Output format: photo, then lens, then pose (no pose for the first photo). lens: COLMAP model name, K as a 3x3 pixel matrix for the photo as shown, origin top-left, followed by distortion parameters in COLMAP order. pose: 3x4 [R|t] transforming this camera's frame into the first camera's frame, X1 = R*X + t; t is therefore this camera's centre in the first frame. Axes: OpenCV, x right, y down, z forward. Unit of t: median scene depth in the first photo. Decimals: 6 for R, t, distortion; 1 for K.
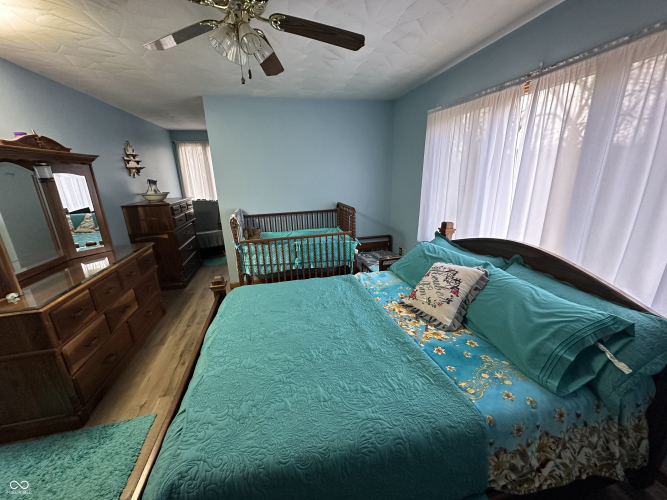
lens RADIAL K [[266.0, 0, 333.5], [0, 266.0, 250.0], [0, 0, 1]] dist [-0.001228, 0.000194]
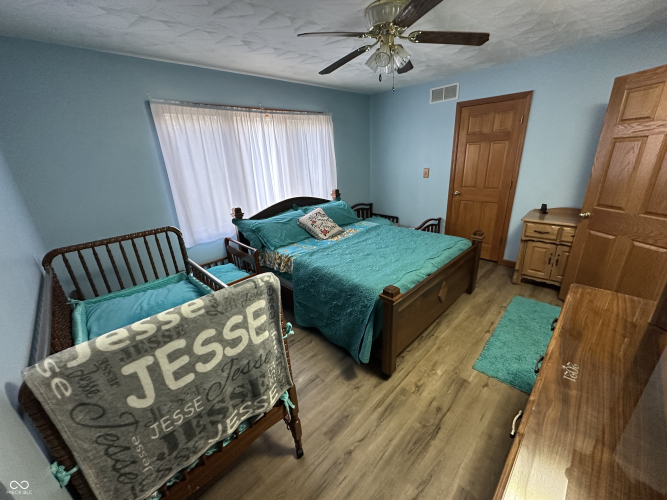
lens RADIAL K [[266.0, 0, 333.5], [0, 266.0, 250.0], [0, 0, 1]] dist [-0.001228, 0.000194]
pose [[-0.525558, -0.241518, 0.815756, -1.187234], [0.305140, 0.841548, 0.445743, -0.495939], [-0.794152, 0.483184, -0.368586, 1.669419]]
